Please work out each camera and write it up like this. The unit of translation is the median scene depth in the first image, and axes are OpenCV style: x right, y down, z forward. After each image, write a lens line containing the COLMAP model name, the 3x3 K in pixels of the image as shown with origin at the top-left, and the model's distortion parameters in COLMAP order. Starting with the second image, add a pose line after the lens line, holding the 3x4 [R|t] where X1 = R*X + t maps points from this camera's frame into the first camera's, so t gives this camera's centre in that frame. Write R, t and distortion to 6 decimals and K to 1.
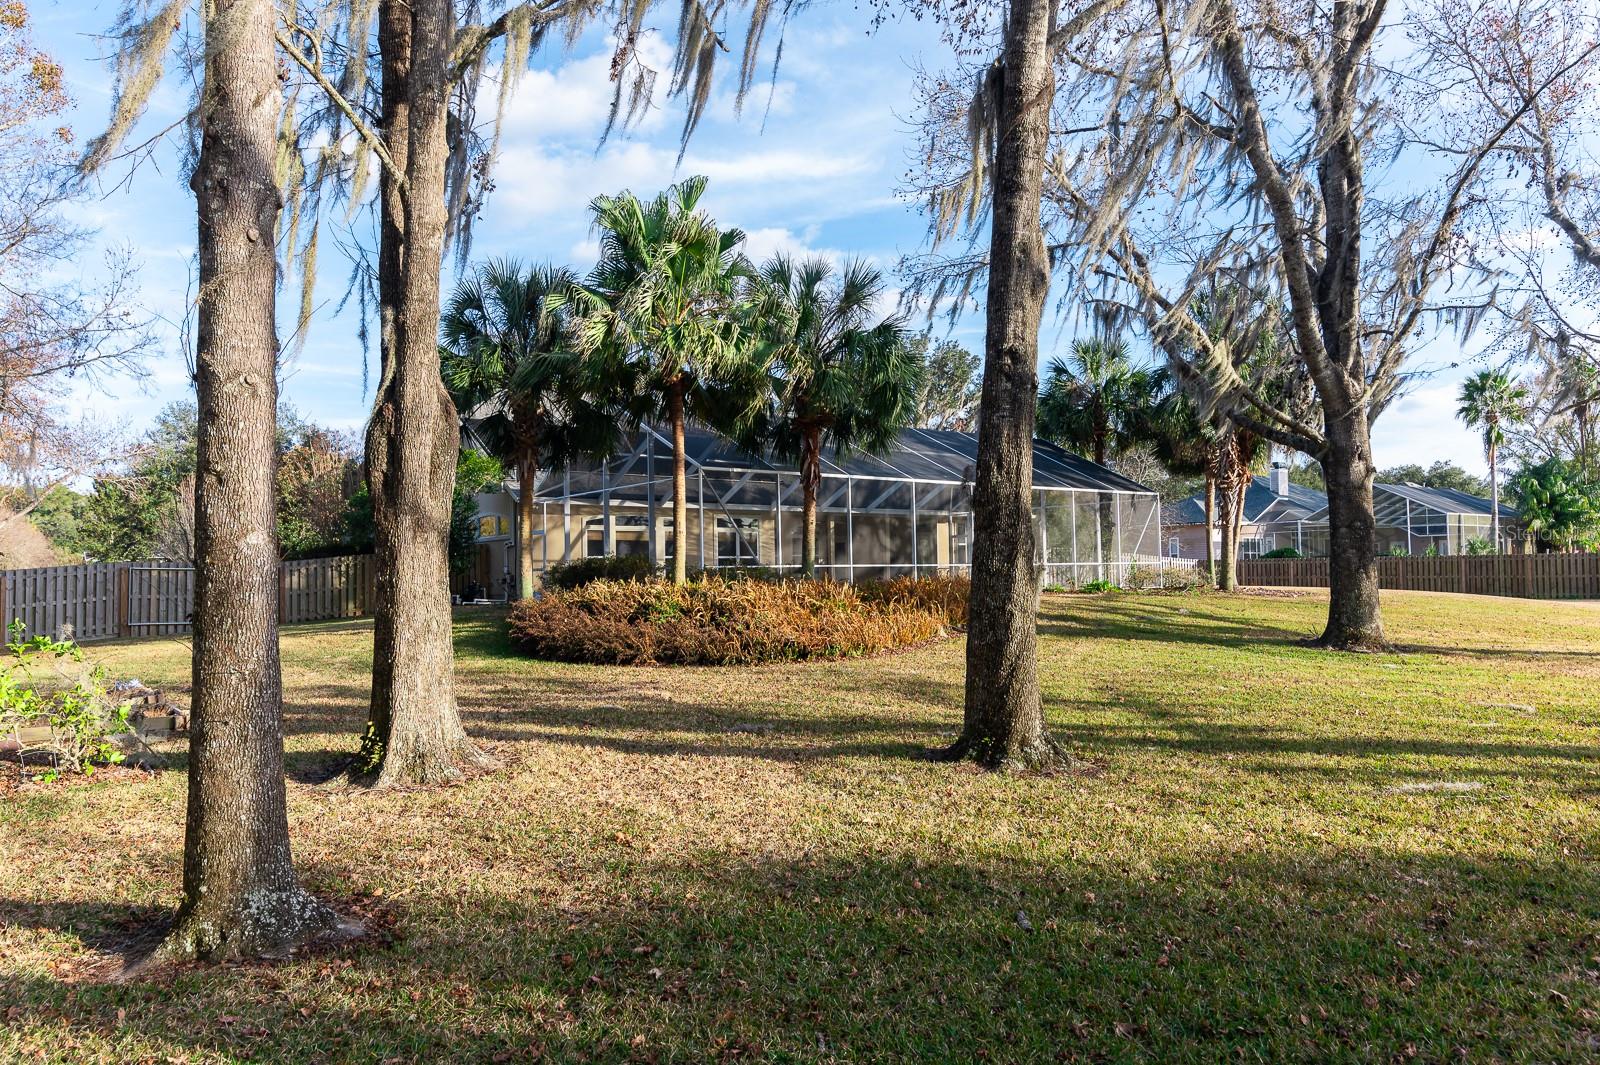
lens RADIAL K [[1027.8, 0, 800.0], [0, 1027.8, 532.5], [0, 0, 1]] dist [-0.002774, -0.000993]
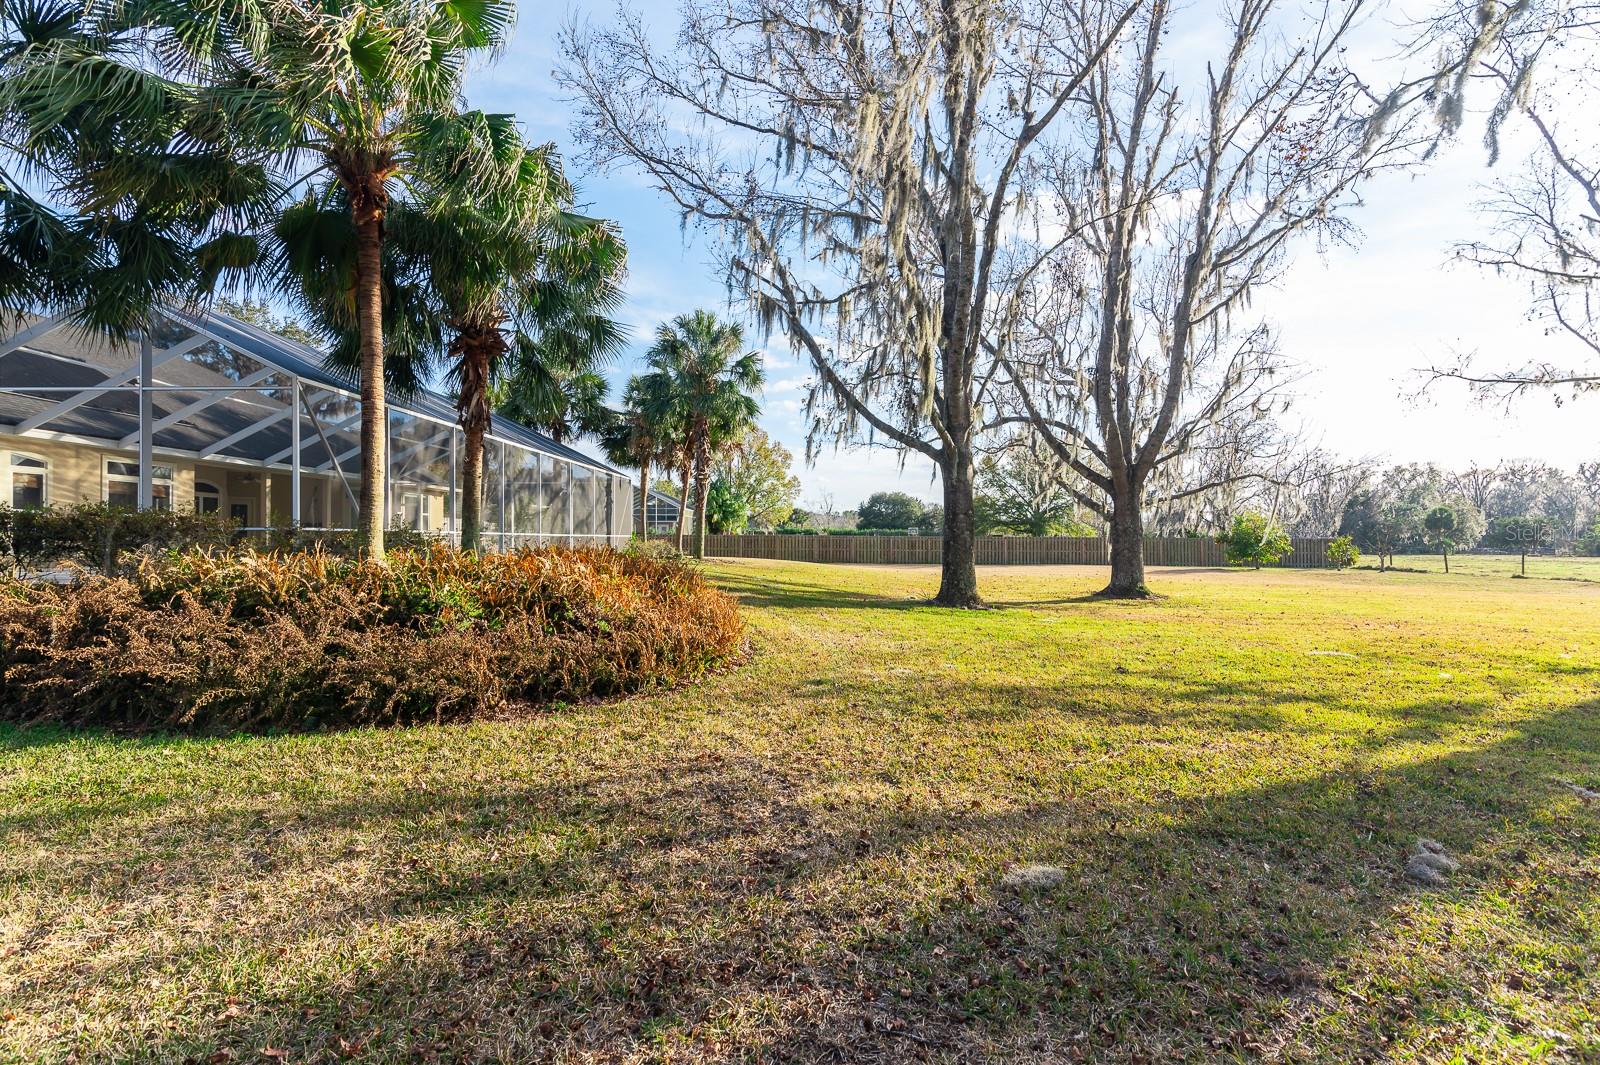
lens RADIAL K [[714.3, 0, 800.0], [0, 714.3, 532.5], [0, 0, 1]] dist [0.015268, -0.001546]
pose [[0.649750, 0.026999, 0.759668, -0.178330], [-0.046139, 0.998927, 0.003960, 0.014292], [-0.758747, -0.037623, 0.650299, 0.341596]]
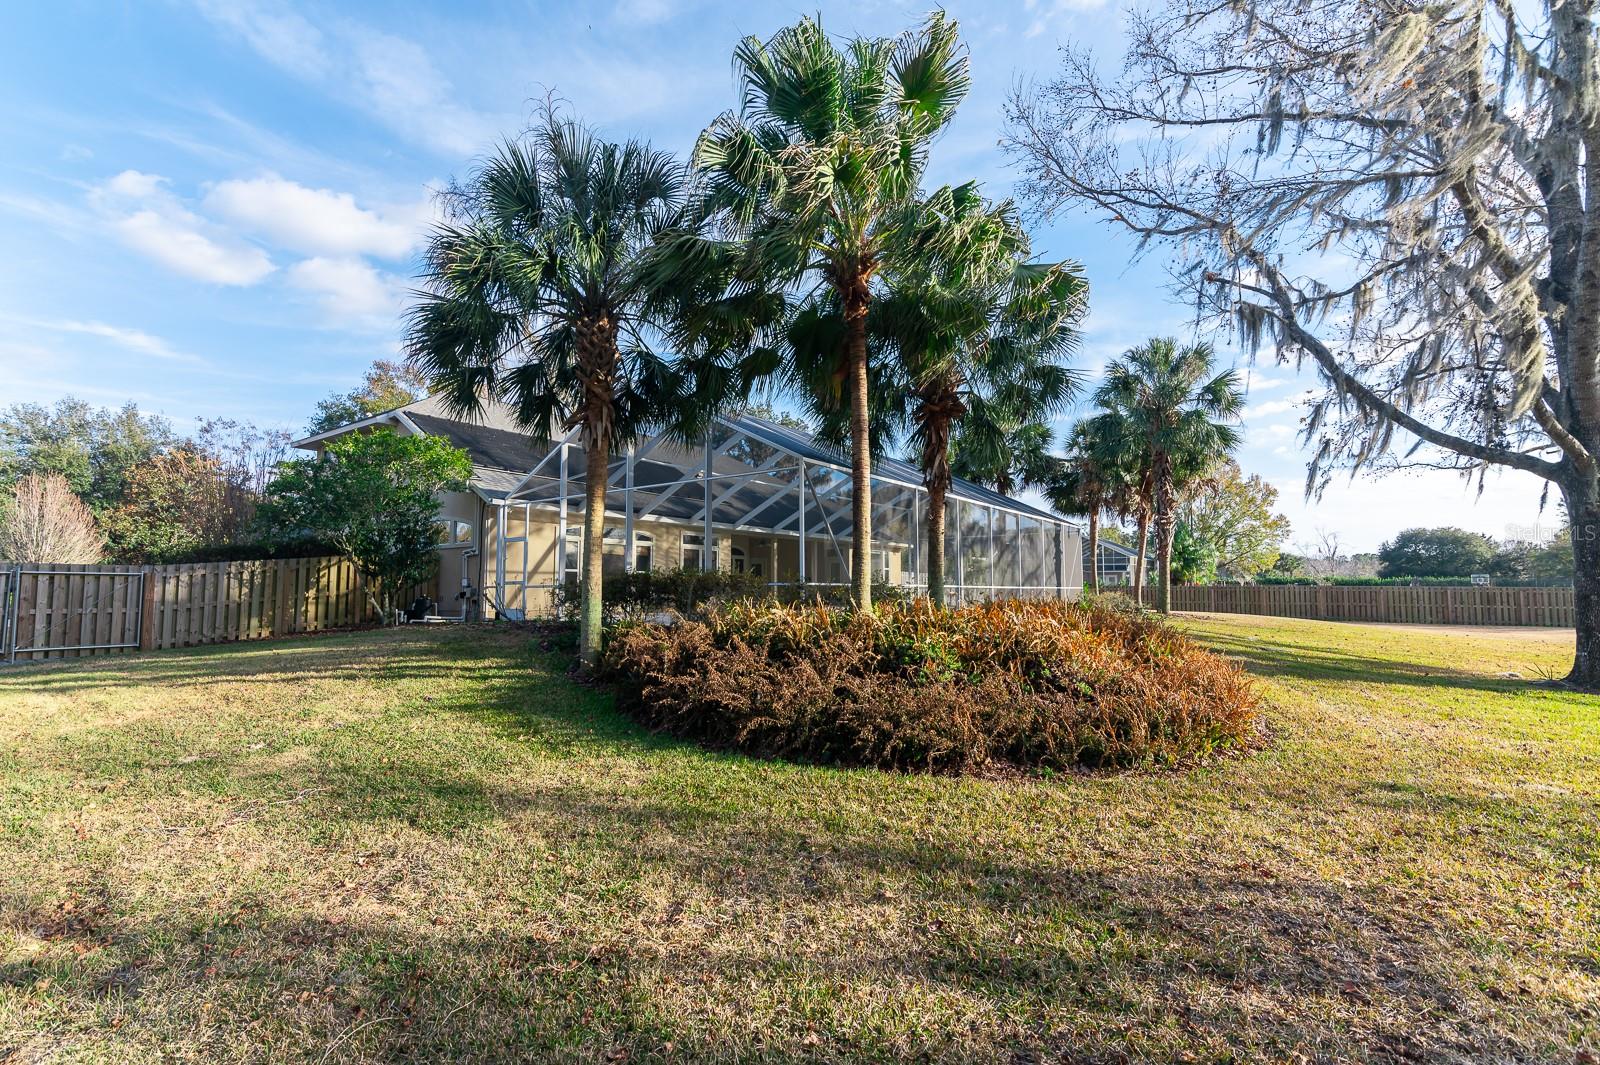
lens RADIAL K [[715.3, 0, 800.0], [0, 715.3, 532.5], [0, 0, 1]] dist [0.015202, -0.000197]
pose [[0.963499, 0.039675, 0.264754, -0.183418], [-0.028796, 0.998579, -0.044849, 0.014147], [-0.266157, 0.035588, 0.963272, 0.354867]]
